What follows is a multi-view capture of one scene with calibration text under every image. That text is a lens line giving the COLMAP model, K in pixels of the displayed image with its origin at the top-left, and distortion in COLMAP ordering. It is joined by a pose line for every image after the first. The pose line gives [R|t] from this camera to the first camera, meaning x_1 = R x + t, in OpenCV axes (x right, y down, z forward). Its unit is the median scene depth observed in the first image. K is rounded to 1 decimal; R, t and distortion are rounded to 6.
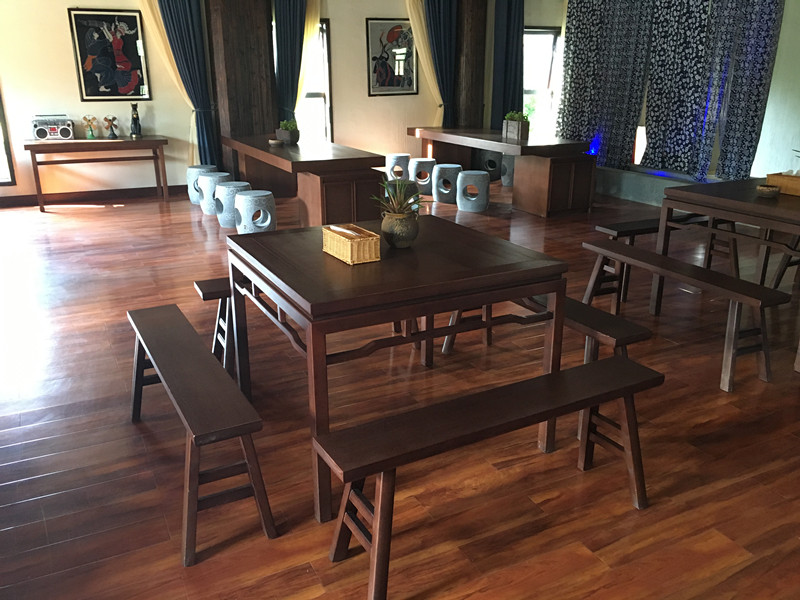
lens RADIAL K [[711.2, 0, 401.9], [0, 711.2, 303.3], [0, 0, 1]] dist [0.091624, -0.007807]
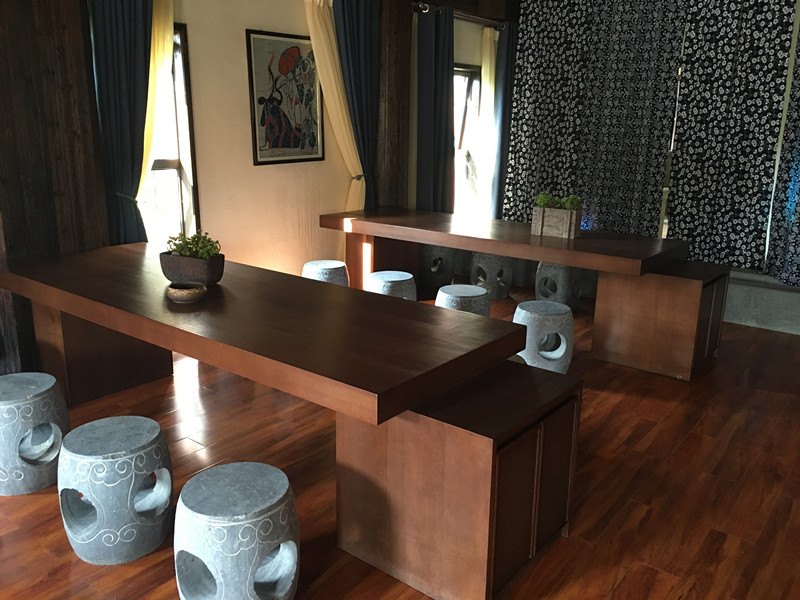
lens RADIAL K [[711.2, 0, 400.4], [0, 711.2, 292.6], [0, 0, 1]] dist [0.091624, -0.007807]
pose [[0.903676, -0.088053, 0.419067, -0.189763], [0.118092, 0.991926, -0.046231, -0.150276], [-0.411612, 0.091266, 0.906778, 0.452506]]
